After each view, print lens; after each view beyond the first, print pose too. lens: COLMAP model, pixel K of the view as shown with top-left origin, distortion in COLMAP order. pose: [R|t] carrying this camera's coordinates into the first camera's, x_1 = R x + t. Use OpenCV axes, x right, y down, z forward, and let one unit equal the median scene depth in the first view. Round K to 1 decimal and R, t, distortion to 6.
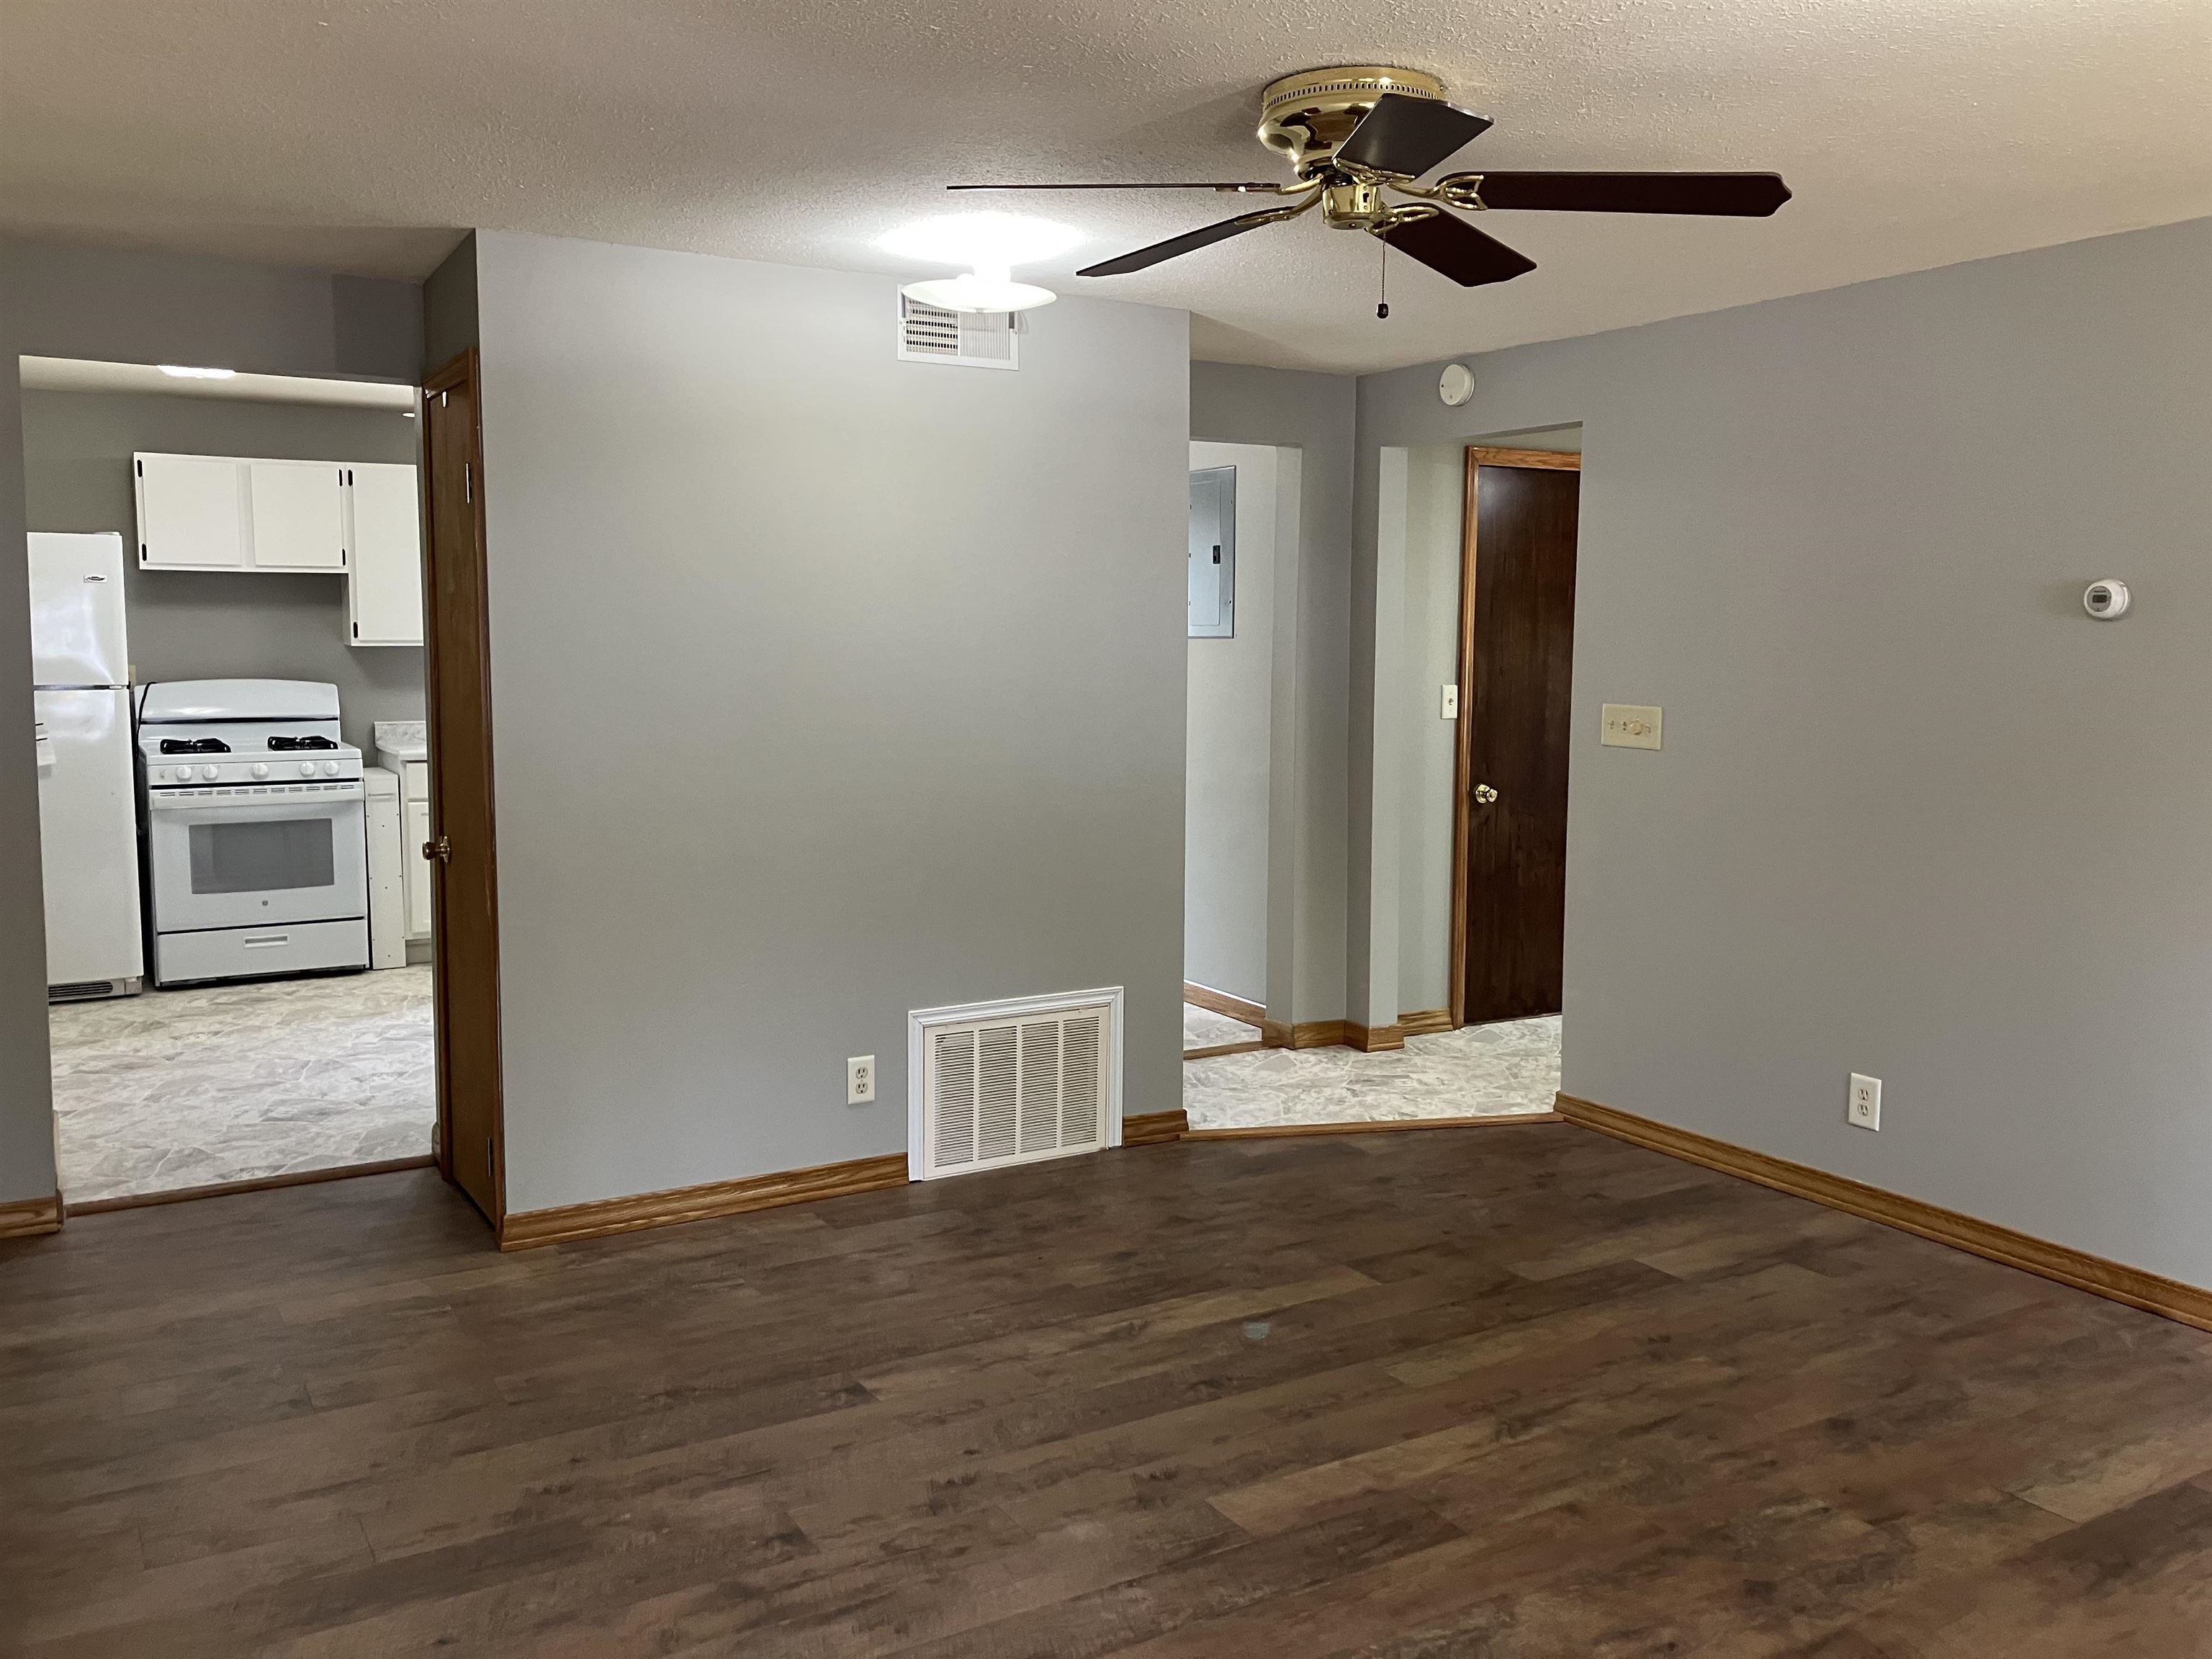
lens RADIAL K [[1828.3, 0, 1145.5], [0, 1828.3, 836.1], [0, 0, 1]] dist [0.006106, 0.002244]
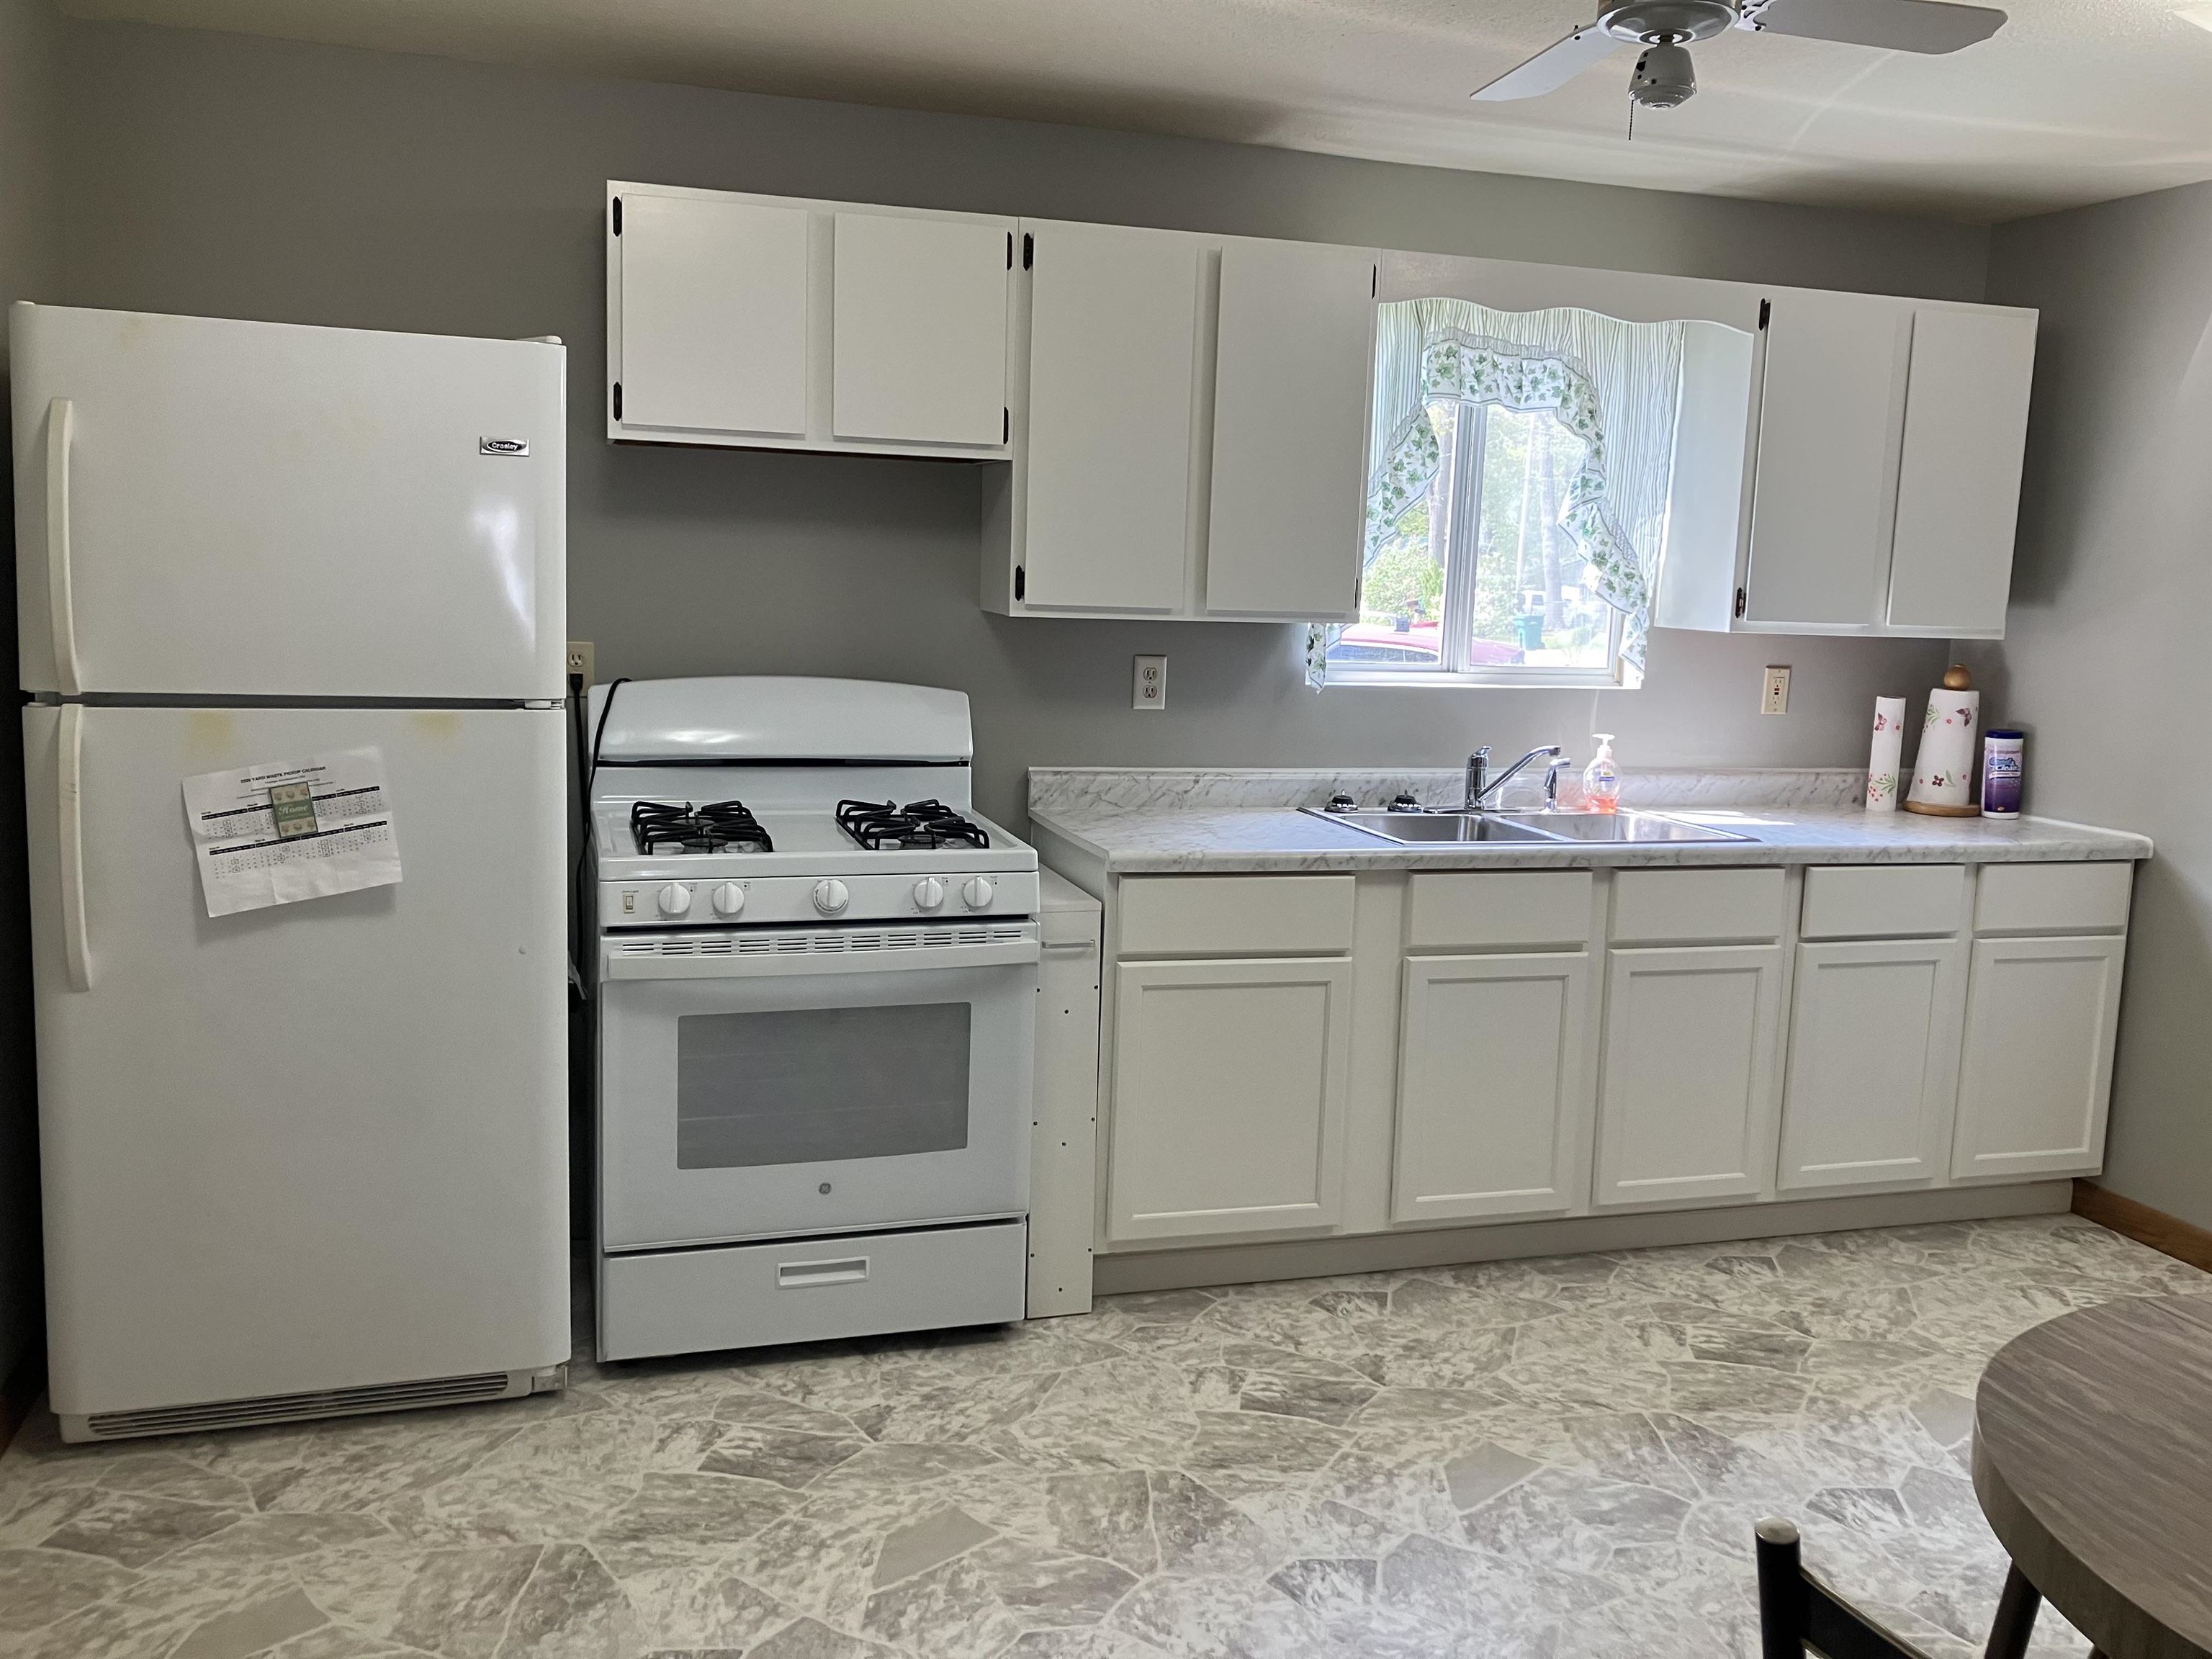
lens RADIAL K [[1834.3, 0, 1106.0], [0, 1834.3, 829.5], [0, 0, 1]] dist [0.031136, -0.033503]
pose [[0.967250, 0.059036, -0.246863, -0.306069], [-0.052945, 0.998108, 0.031245, -0.068181], [0.248241, -0.017151, 0.968547, 0.578381]]
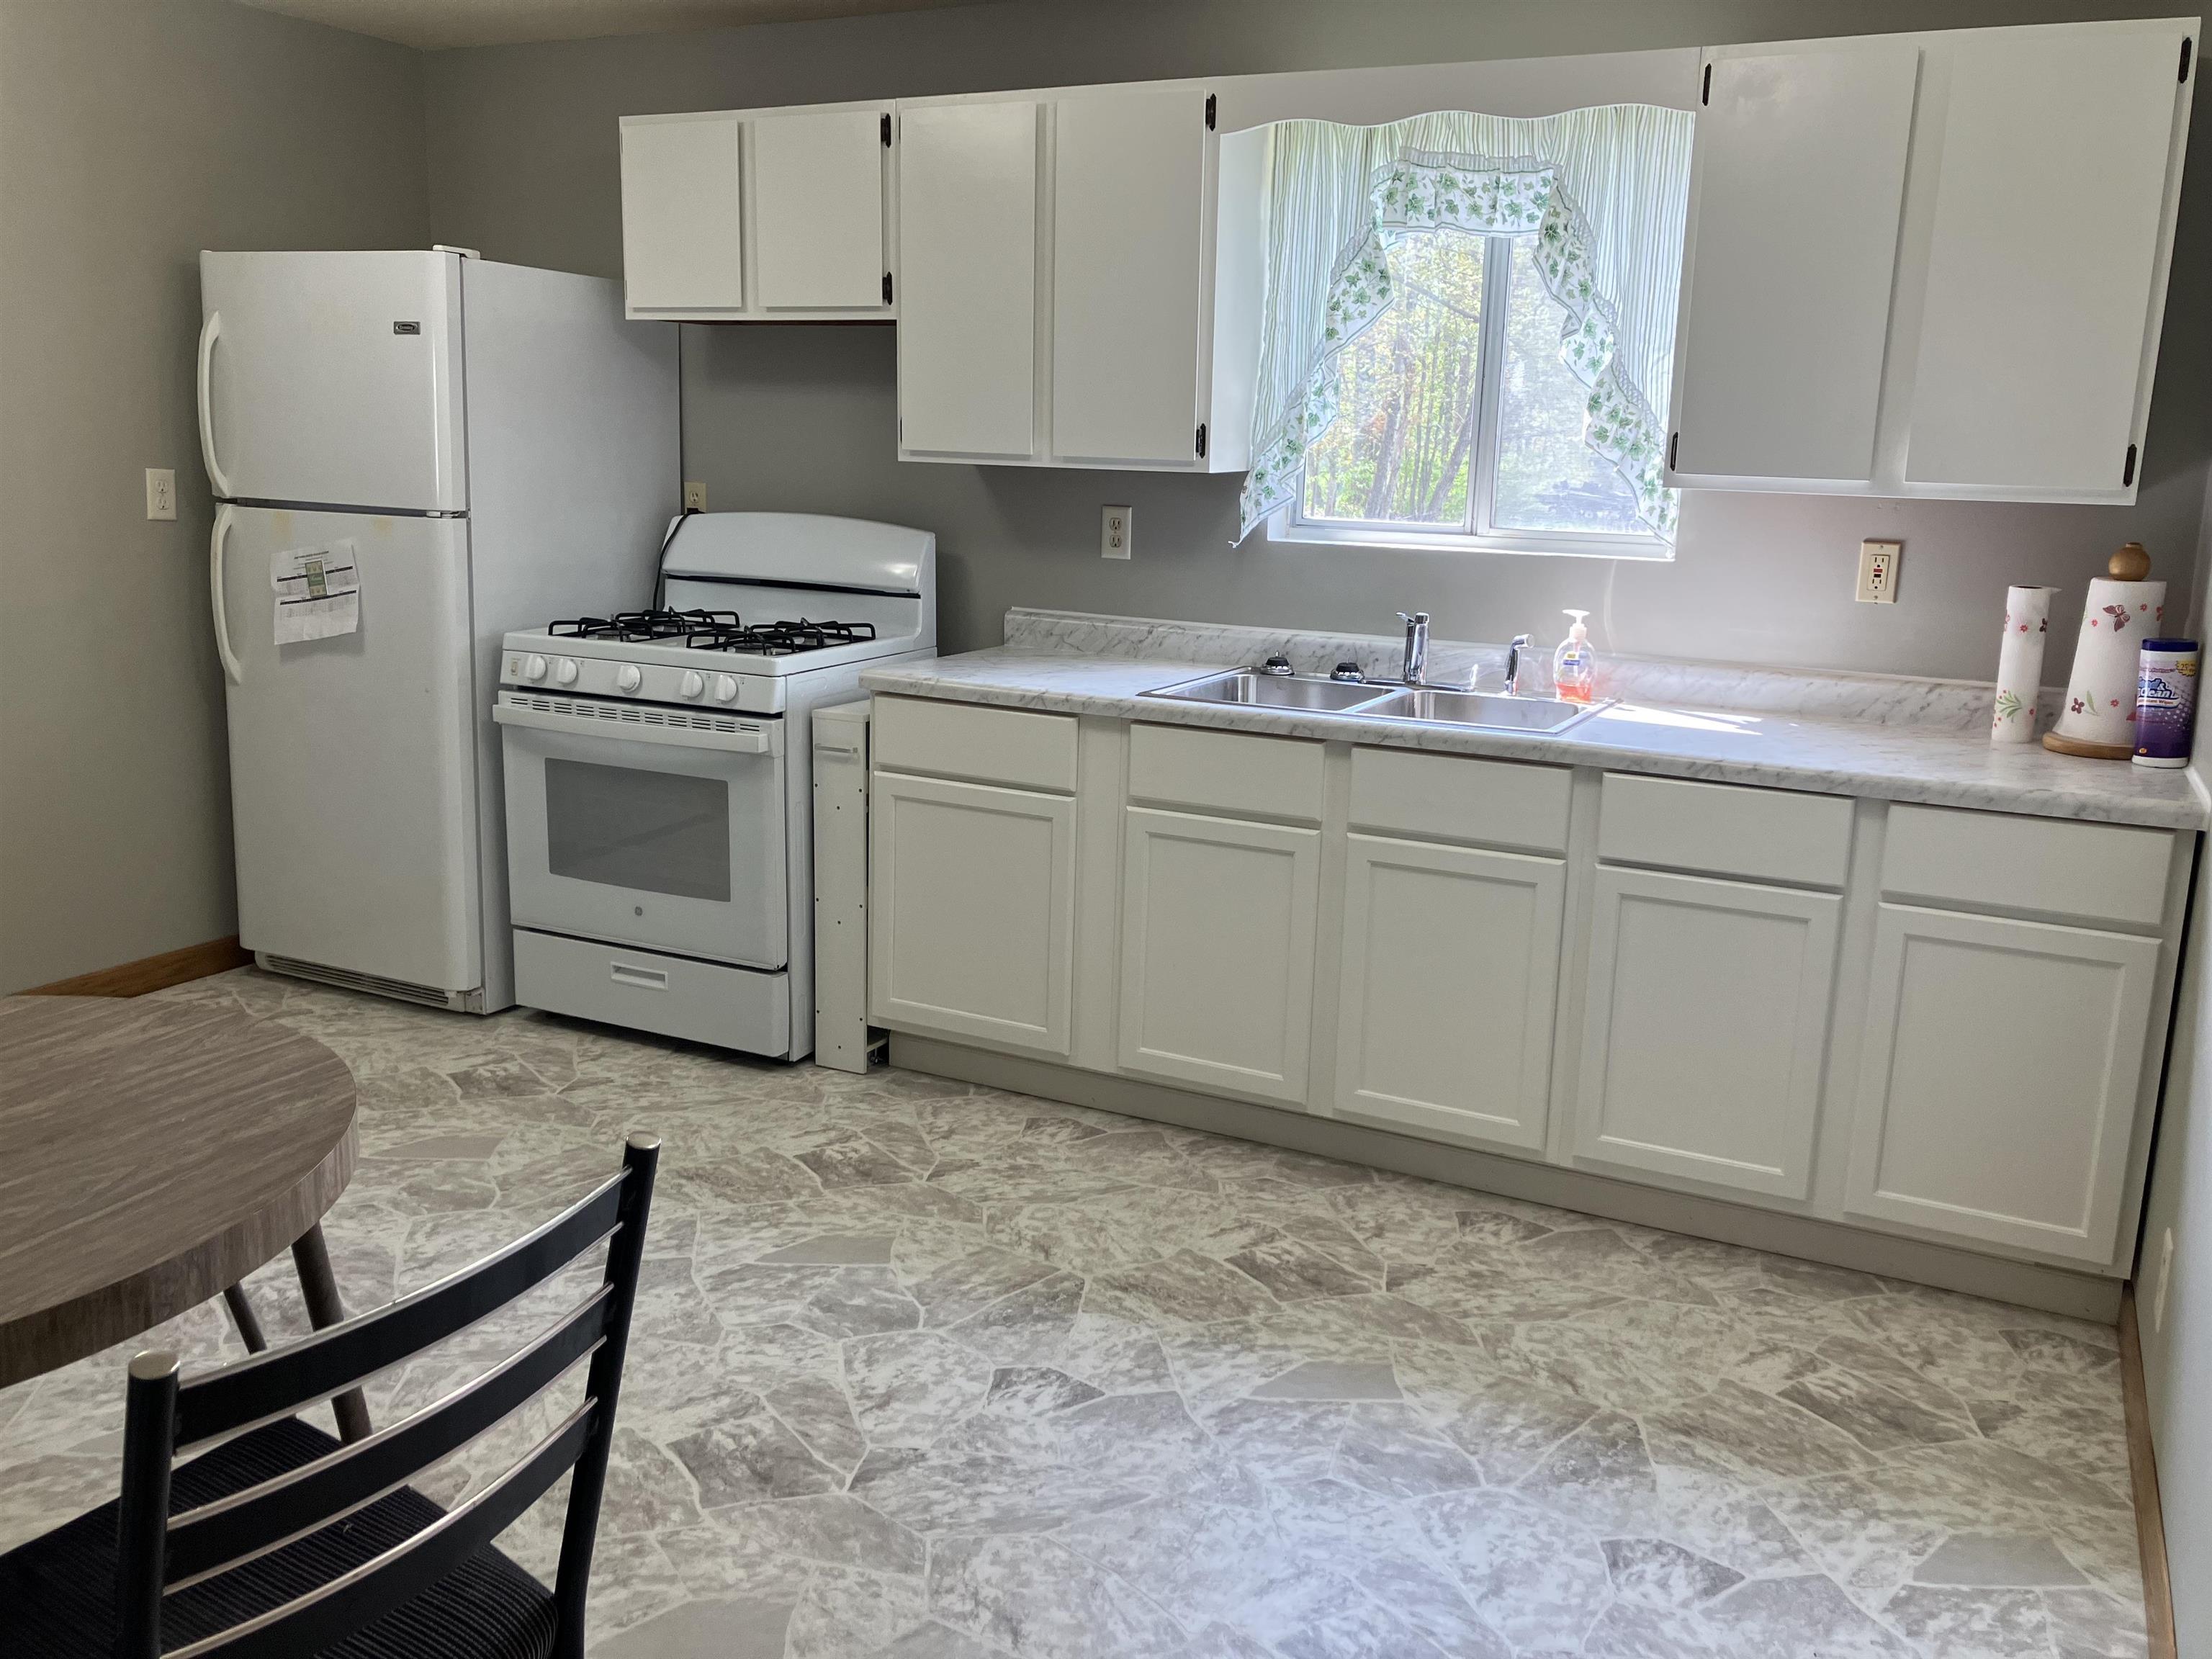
lens RADIAL K [[1834.3, 0, 1106.0], [0, 1834.3, 829.5], [0, 0, 1]] dist [0.031136, -0.033503]
pose [[0.521135, 0.188486, -0.832401, 0.064703], [-0.116771, 0.981884, 0.149228, -0.089690], [0.845448, 0.019432, 0.533704, 0.810627]]
